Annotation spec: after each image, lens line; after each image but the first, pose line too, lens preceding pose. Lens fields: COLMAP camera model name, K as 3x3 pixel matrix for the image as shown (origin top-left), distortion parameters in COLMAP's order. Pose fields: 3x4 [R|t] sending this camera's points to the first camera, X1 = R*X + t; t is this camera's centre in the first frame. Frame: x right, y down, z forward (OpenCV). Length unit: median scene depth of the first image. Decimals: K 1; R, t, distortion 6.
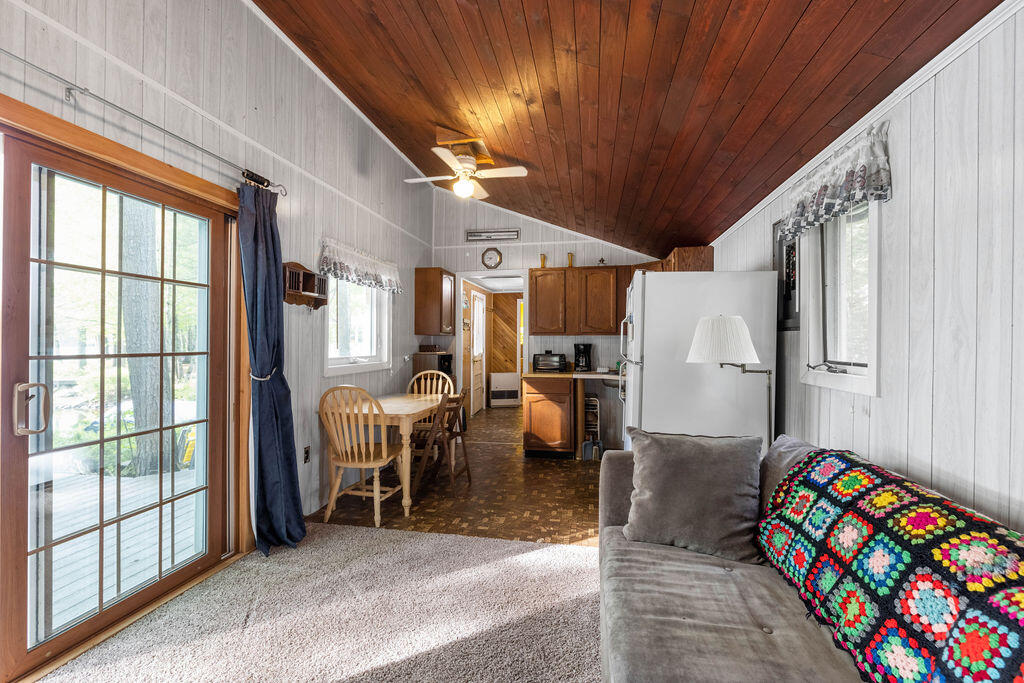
lens RADIAL K [[429.1, 0, 512.0], [0, 429.1, 341.5], [0, 0, 1]] dist [0.001295, 0.000181]
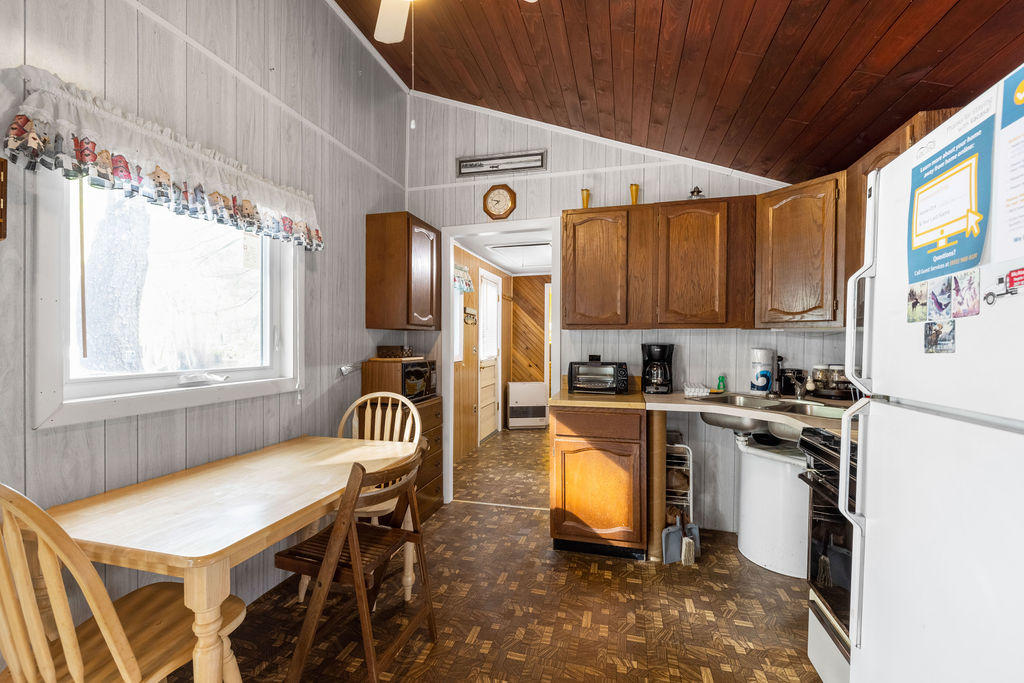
lens RADIAL K [[435.8, 0, 506.2], [0, 435.8, 346.5], [0, 0, 1]] dist [0.001129, 0.000102]
pose [[0.996495, 0.001288, -0.083643, 0.016072], [-0.000149, 0.999907, 0.013617, 0.000884], [0.083653, -0.013557, 0.996403, 0.442649]]
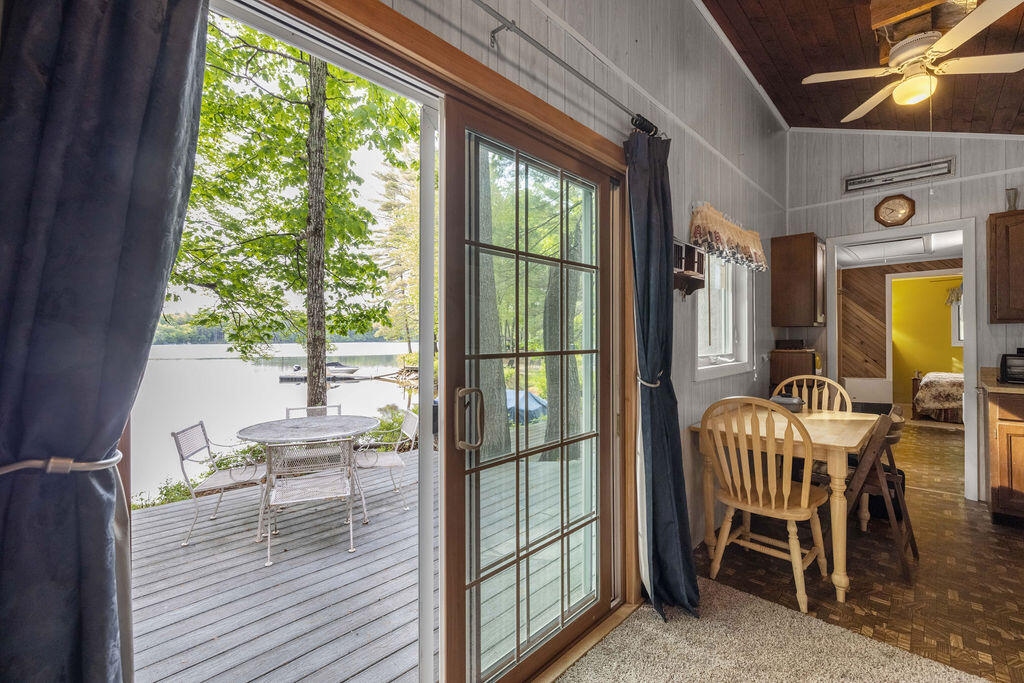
lens RADIAL K [[434.3, 0, 512.0], [0, 434.3, 337.7], [0, 0, 1]] dist [-0.000492, 0.000232]
pose [[0.833256, -0.007477, -0.552836, -0.195132], [0.008891, 0.999960, -0.000123, 0.000233], [0.552815, -0.004813, 0.833290, 0.115056]]
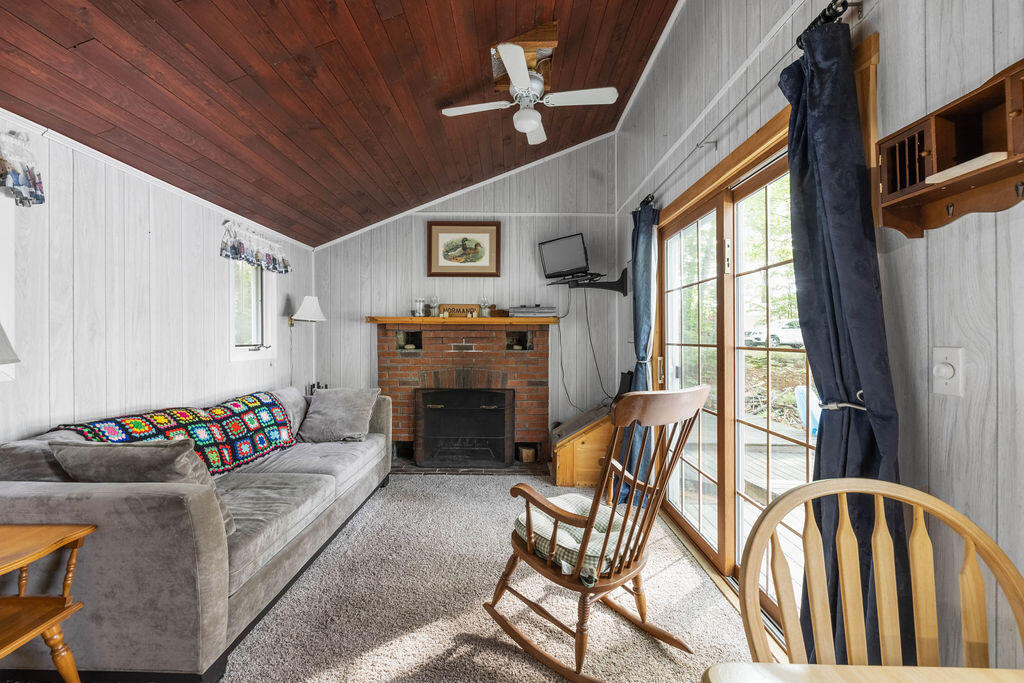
lens RADIAL K [[429.1, 0, 512.0], [0, 429.1, 341.5], [0, 0, 1]] dist [0.001295, 0.000181]
pose [[-0.982830, -0.004648, -0.184456, -0.063714], [-0.004835, 0.999988, 0.000564, 0.008297], [0.184451, 0.001446, -0.982841, 0.759538]]
